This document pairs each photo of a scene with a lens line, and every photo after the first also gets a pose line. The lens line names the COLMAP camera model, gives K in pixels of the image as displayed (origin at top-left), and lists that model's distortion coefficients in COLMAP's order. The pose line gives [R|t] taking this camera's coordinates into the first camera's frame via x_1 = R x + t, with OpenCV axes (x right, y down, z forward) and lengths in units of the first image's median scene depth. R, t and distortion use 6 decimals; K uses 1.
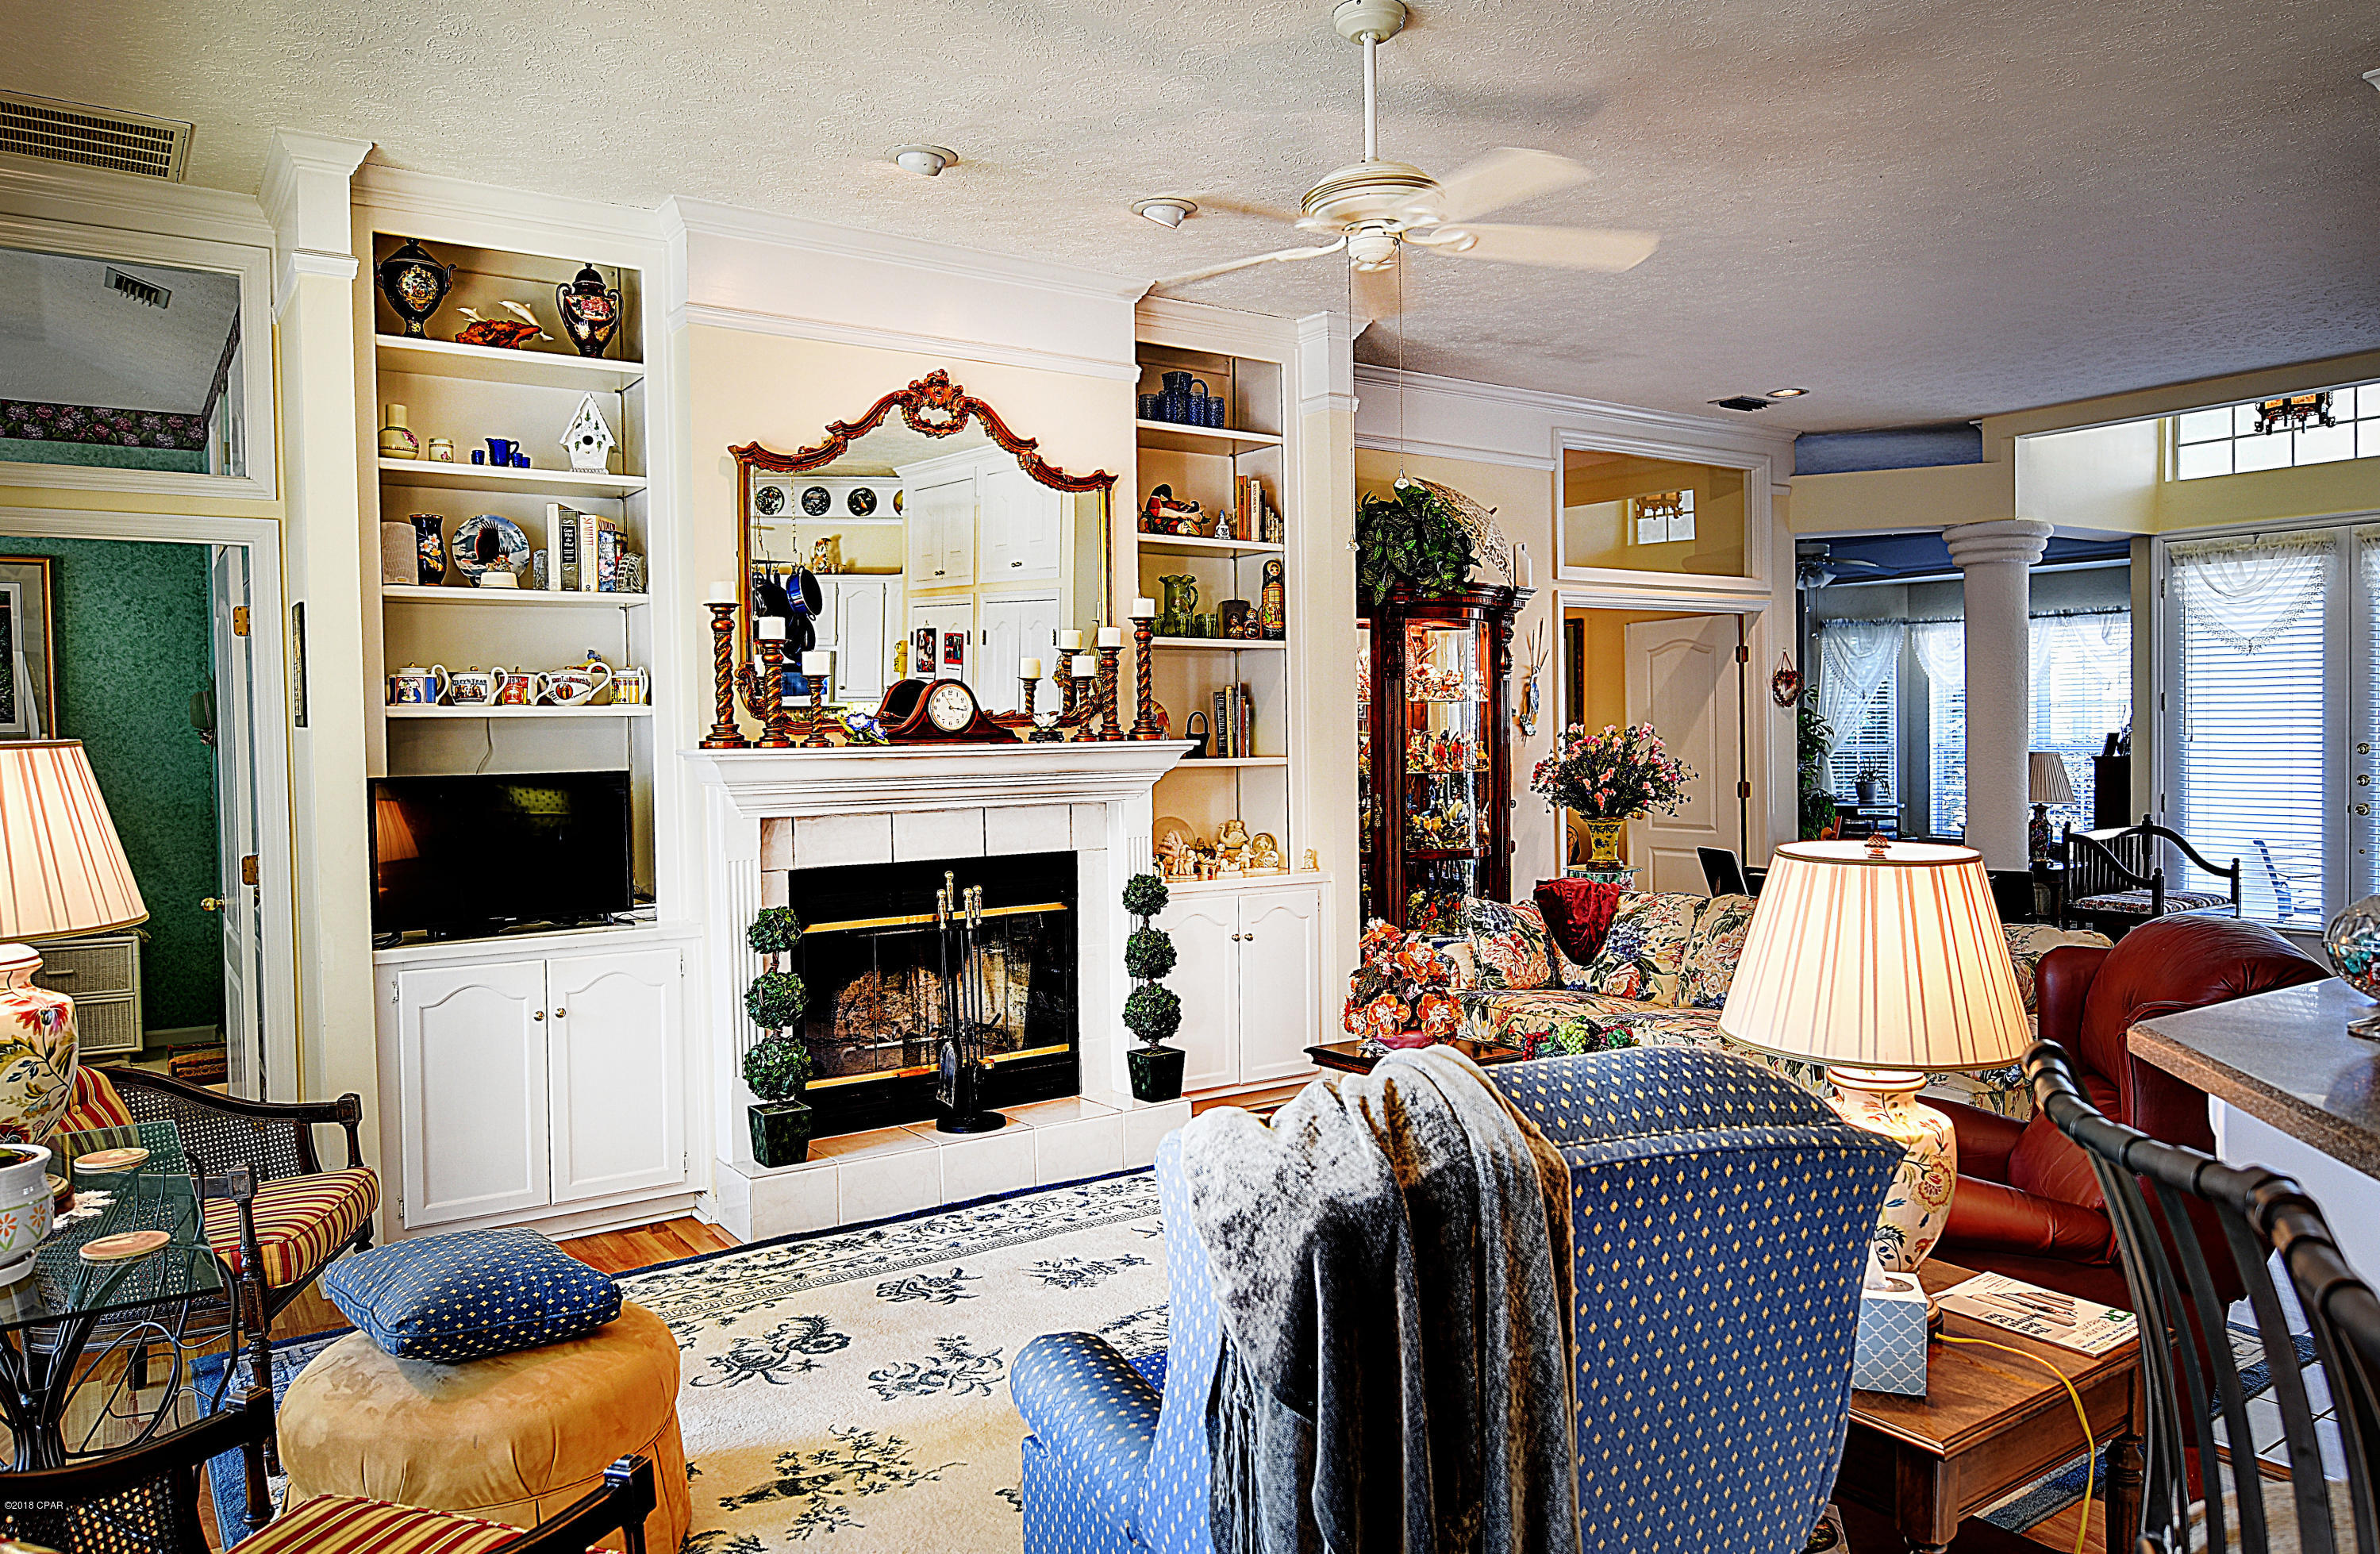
lens RADIAL K [[1608.0, 0, 1213.1], [0, 1608.0, 767.4], [0, 0, 1]] dist [-0.008123, -0.003421]
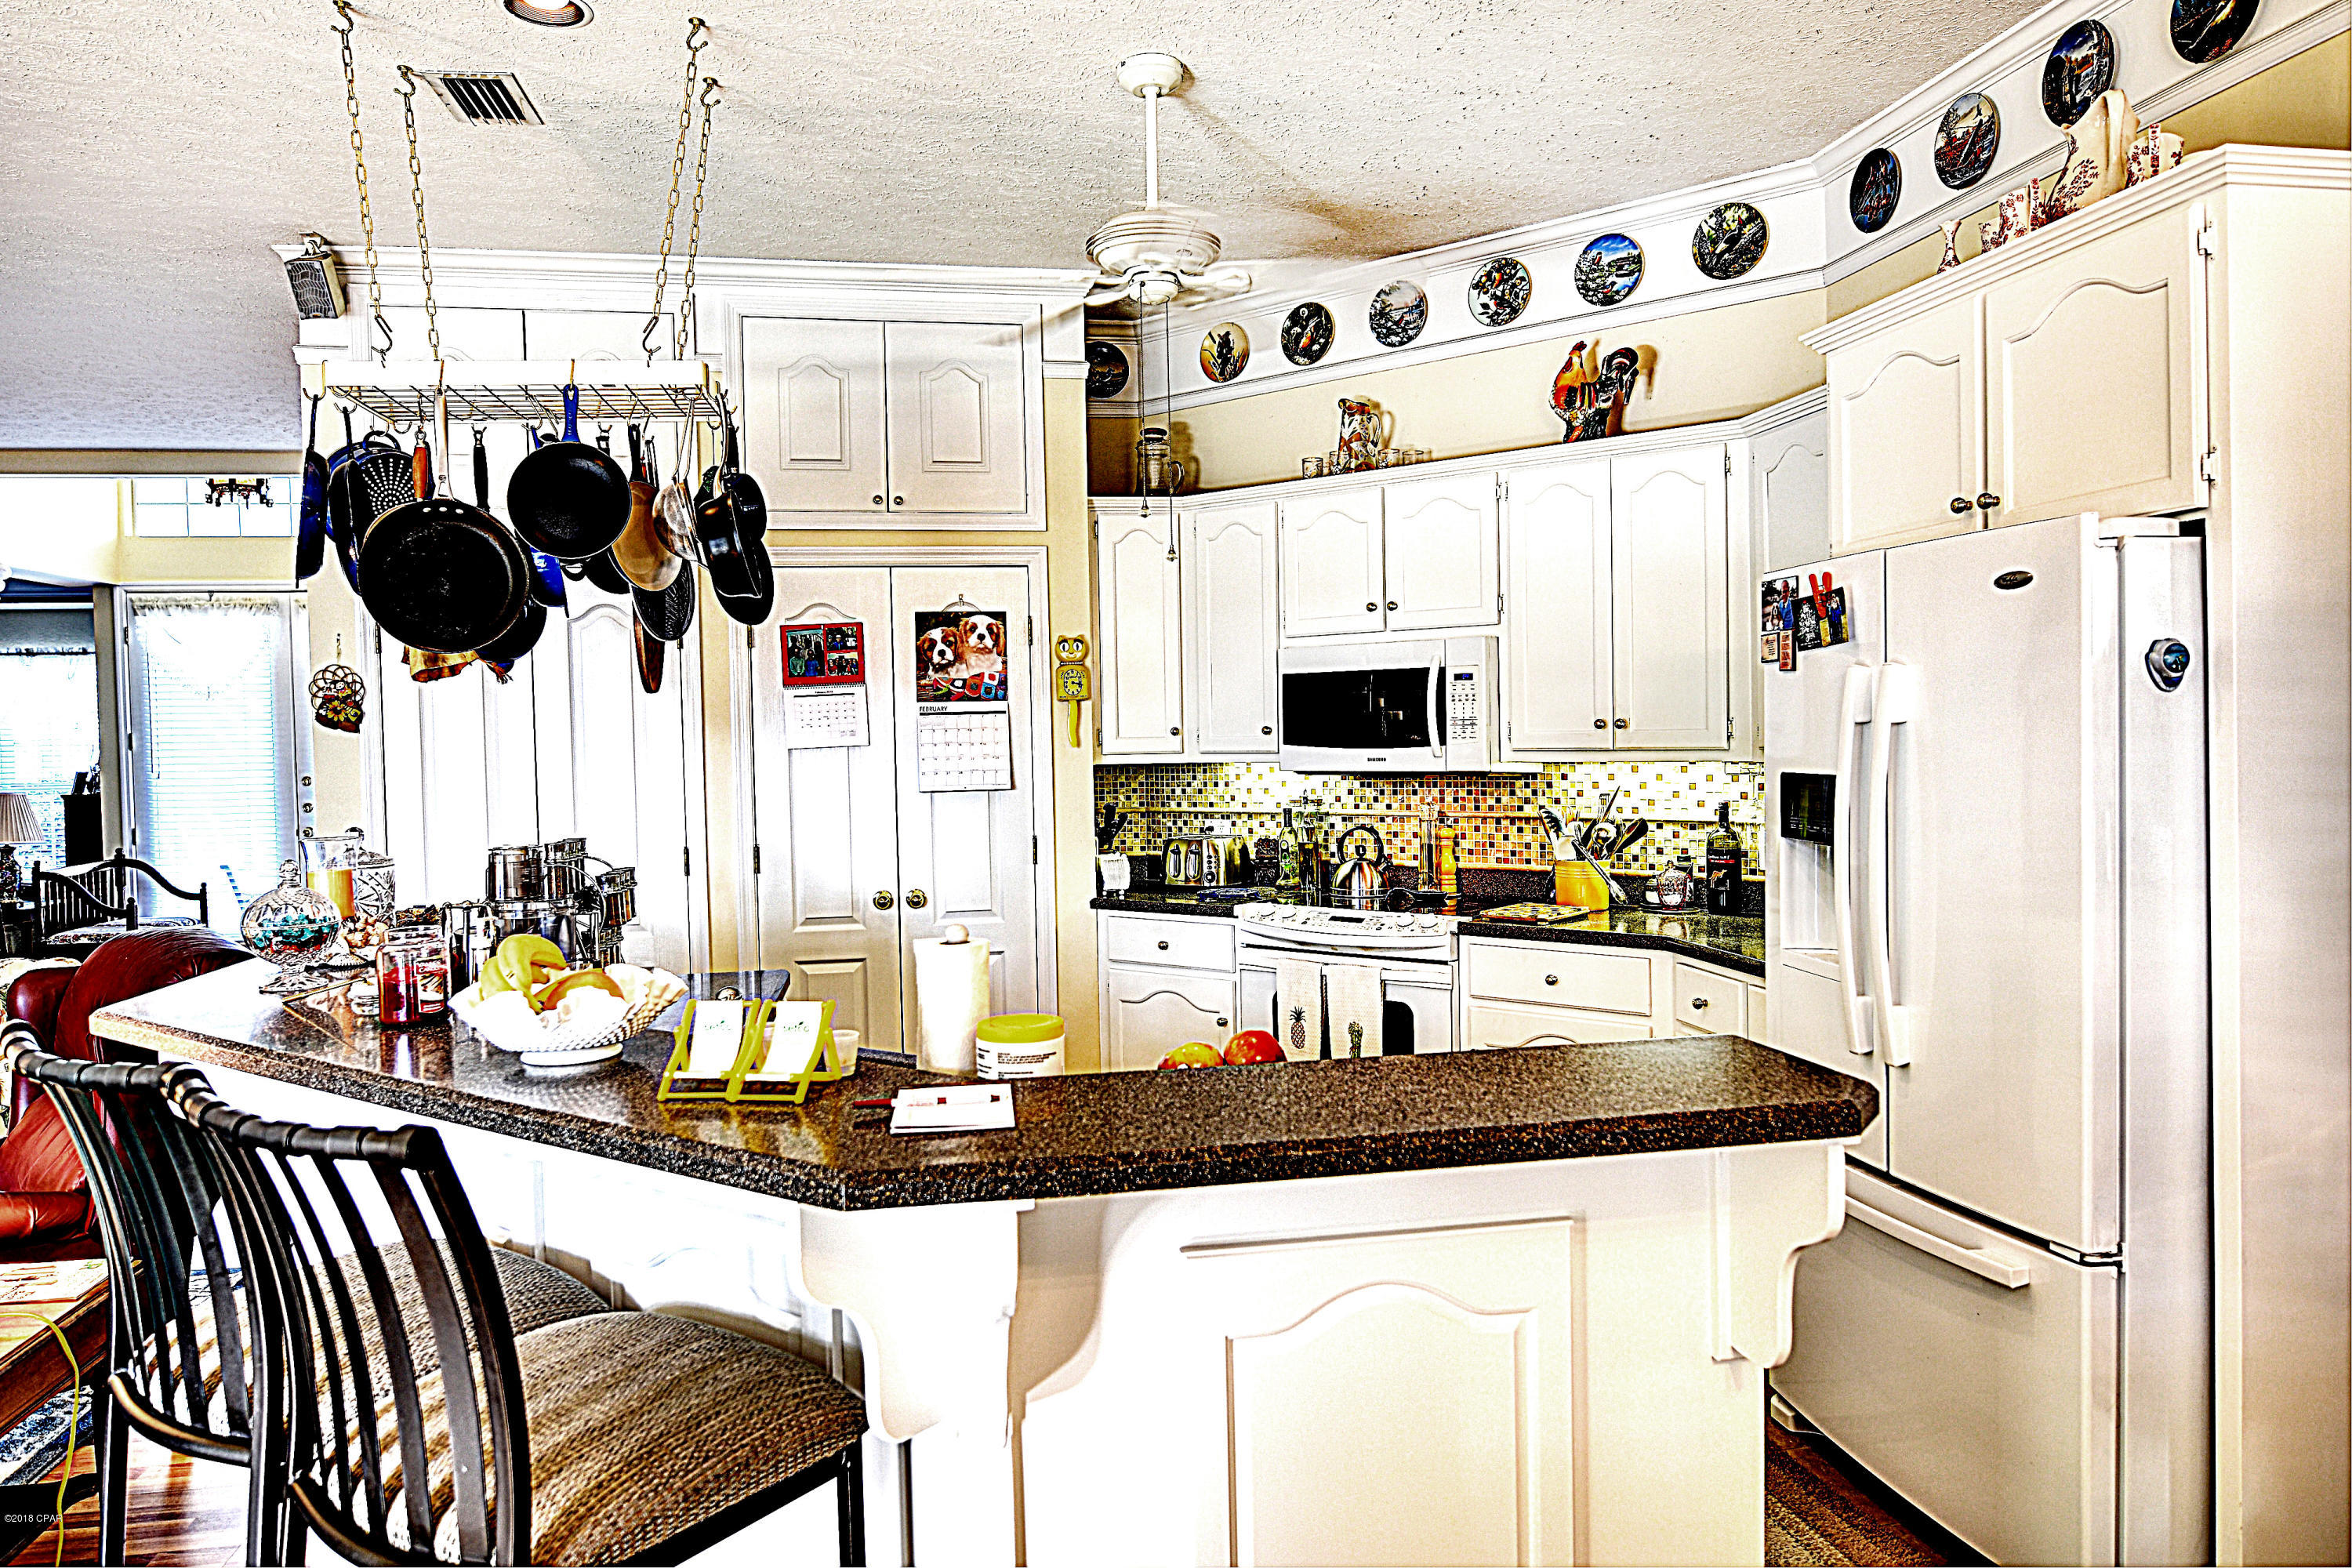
lens RADIAL K [[1550.6, 0, 1183.5], [0, 1550.6, 769.0], [0, 0, 1]] dist [-0.005609, -0.007471]
pose [[0.427708, -0.018476, 0.903728, -0.052575], [0.037175, 0.999305, 0.002836, 0.000482], [-0.903152, 0.032383, 0.428098, -0.104197]]
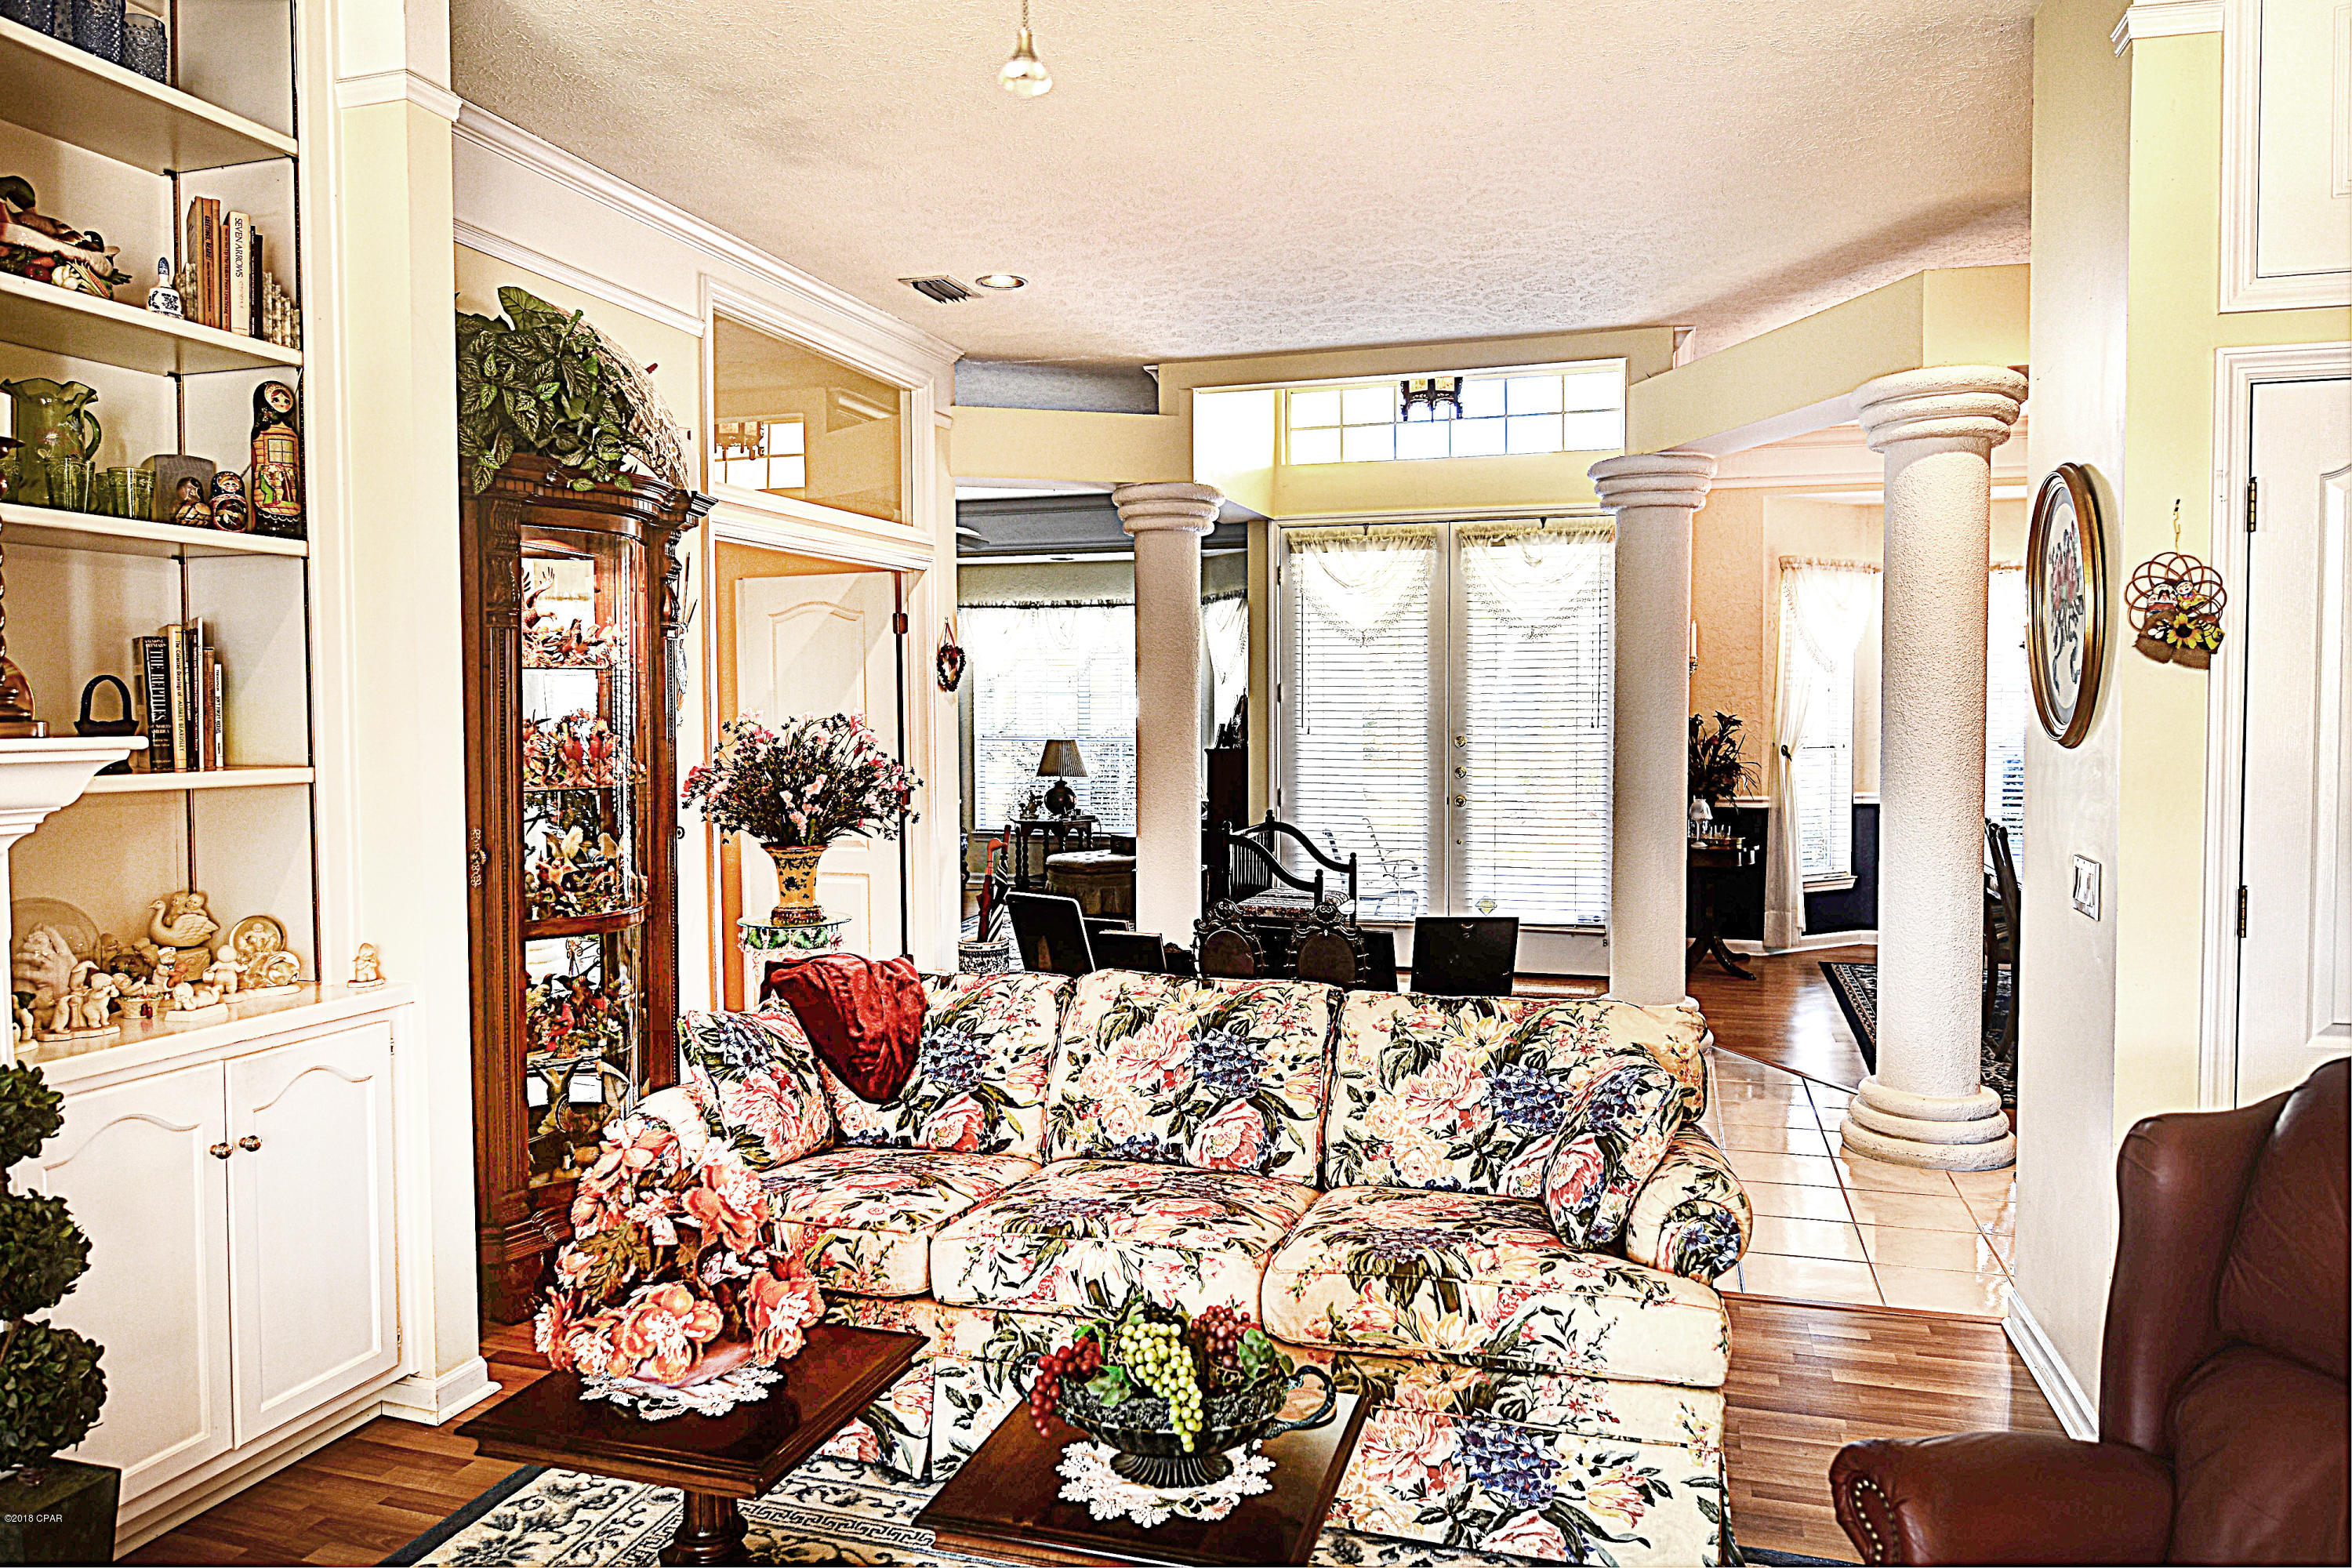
lens RADIAL K [[1550.6, 0, 1183.5], [0, 1550.6, 769.0], [0, 0, 1]] dist [-0.005609, -0.007471]
pose [[0.792702, -0.012678, 0.609478, -0.034024], [0.006694, 0.999904, 0.012092, -0.009771], [-0.609573, -0.005505, 0.792711, 0.425399]]
